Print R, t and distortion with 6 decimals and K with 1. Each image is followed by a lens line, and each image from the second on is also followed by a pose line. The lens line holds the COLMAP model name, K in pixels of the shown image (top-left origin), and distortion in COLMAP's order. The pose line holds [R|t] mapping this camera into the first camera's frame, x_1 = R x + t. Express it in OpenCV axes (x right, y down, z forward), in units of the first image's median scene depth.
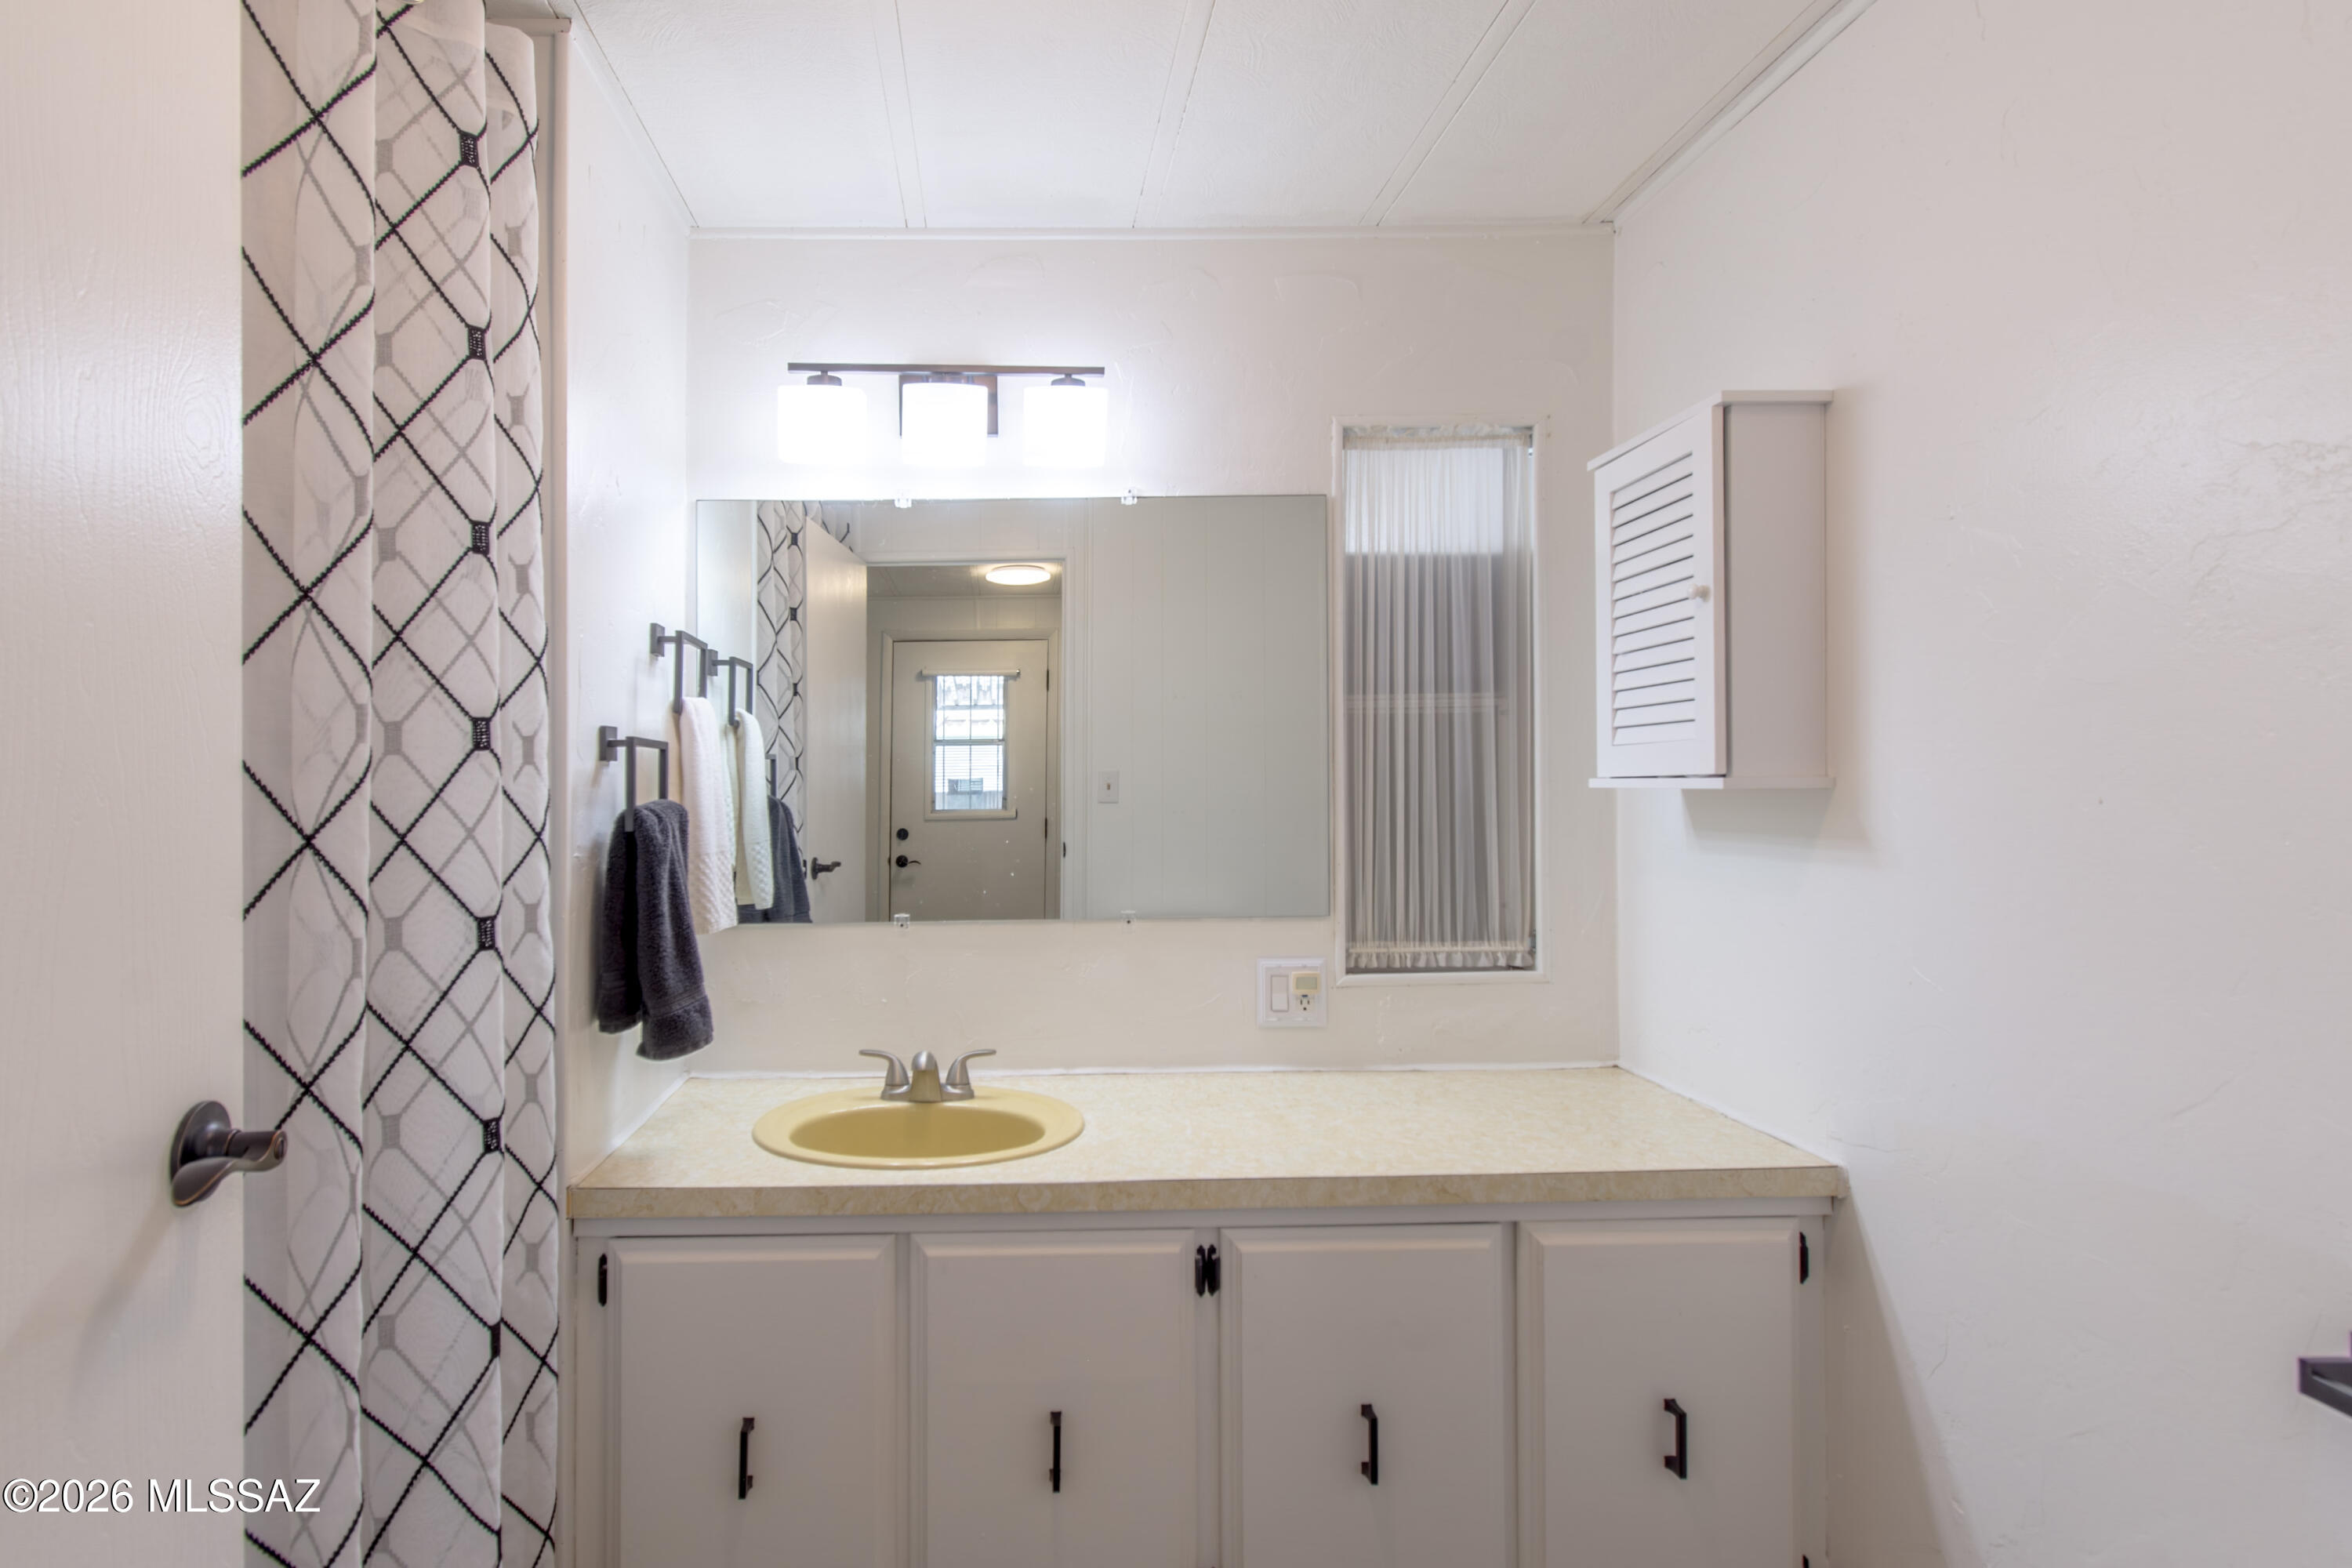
lens RADIAL K [[1063.6, 0, 1190.3], [0, 1063.6, 749.1], [0, 0, 1]] dist [0.005433, -0.000403]
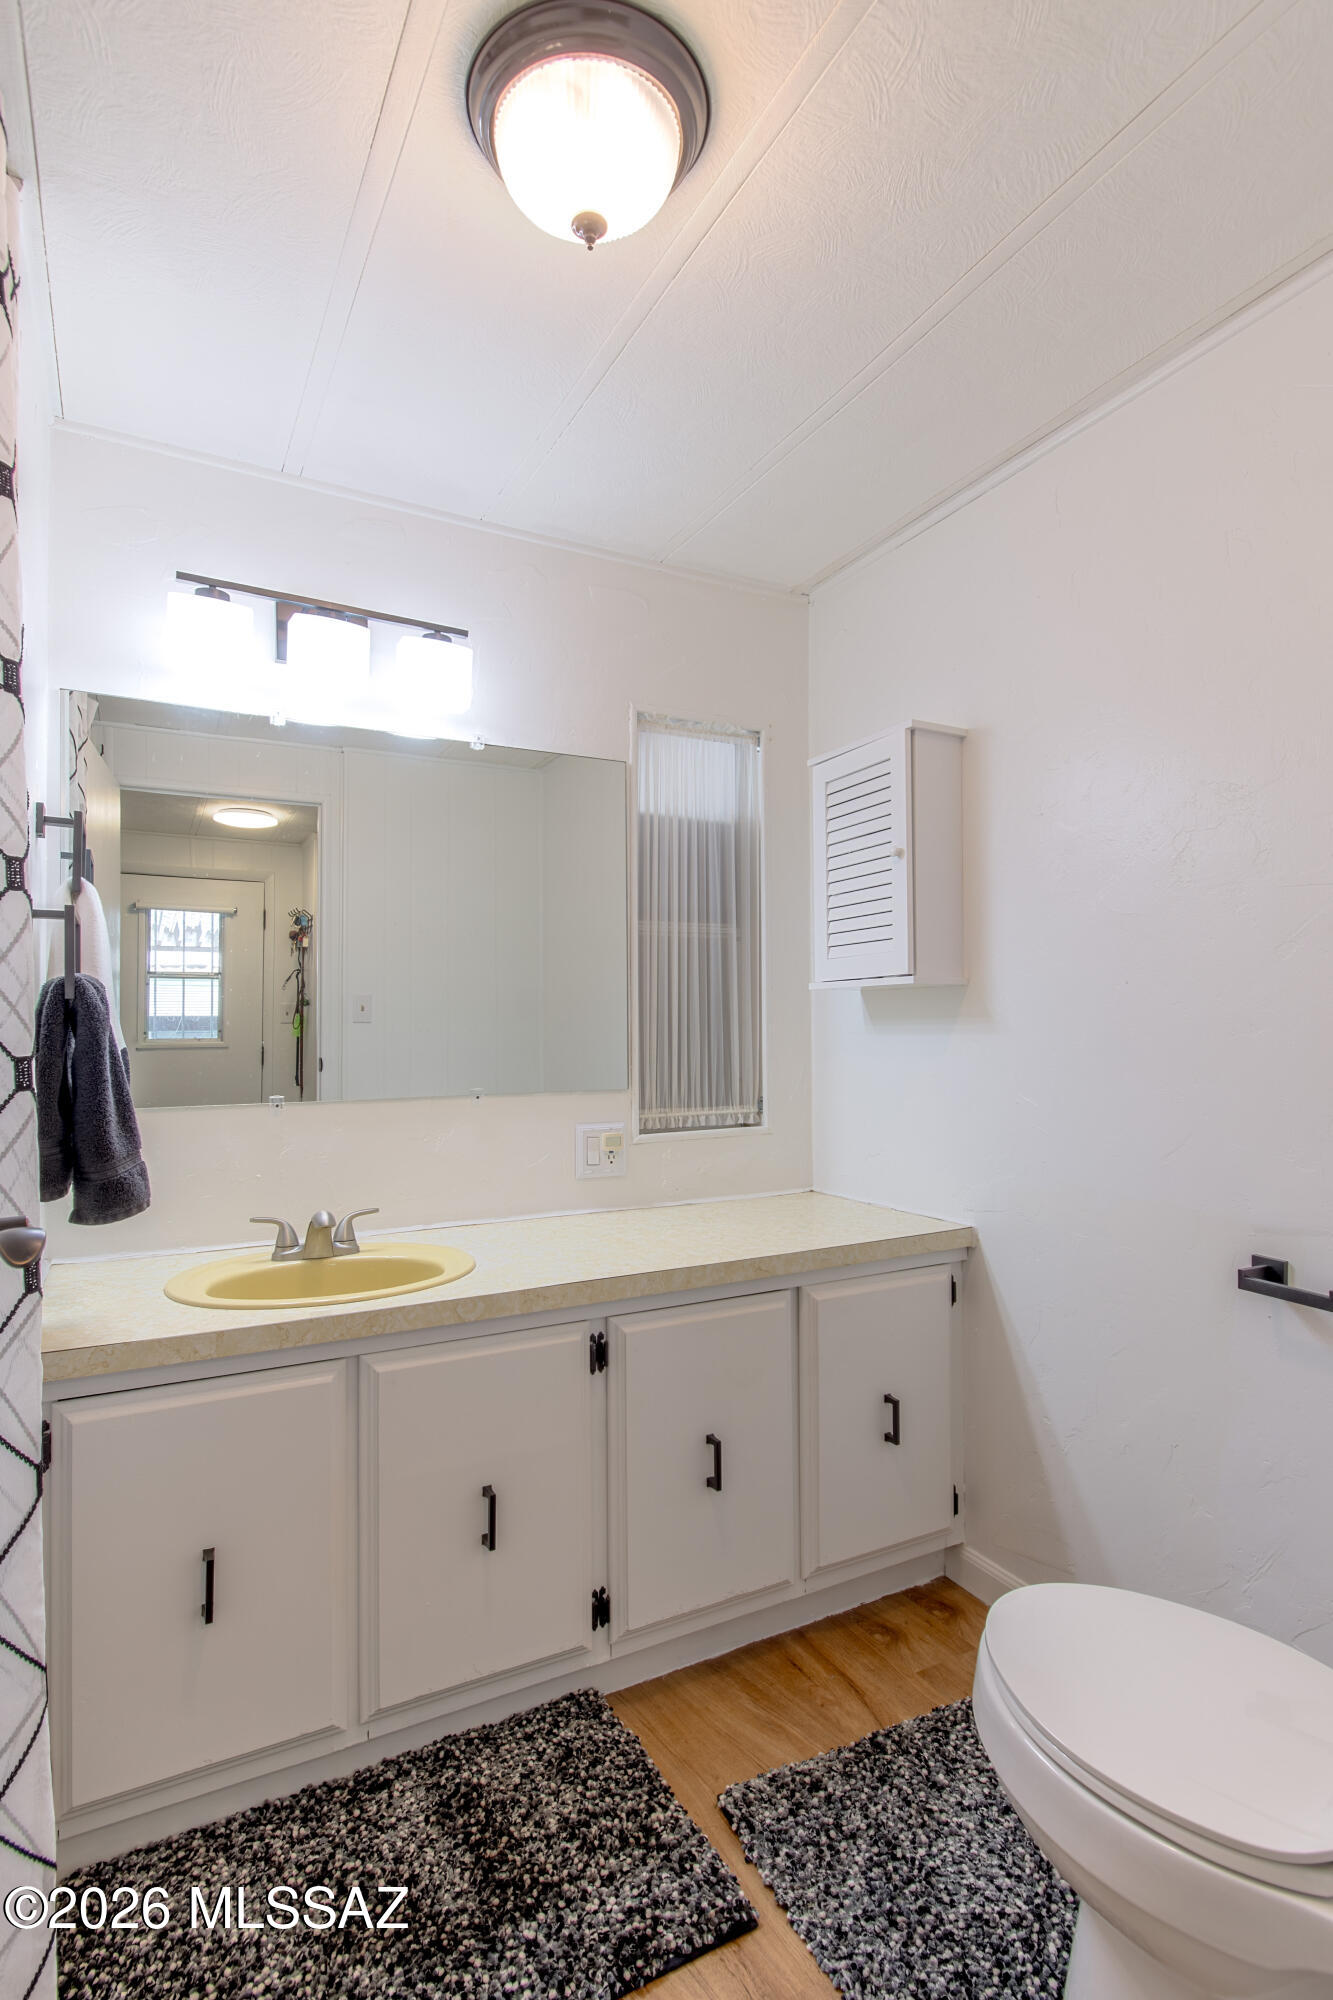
lens RADIAL K [[897.8, 0, 667.4], [0, 897.8, 1014.1], [0, 0, 1]] dist [0.003030, -0.000135]
pose [[0.909670, 0.004697, 0.415304, -0.301431], [-0.002211, 0.999977, -0.006466, 0.079294], [-0.415325, 0.004964, 0.909660, -0.007516]]
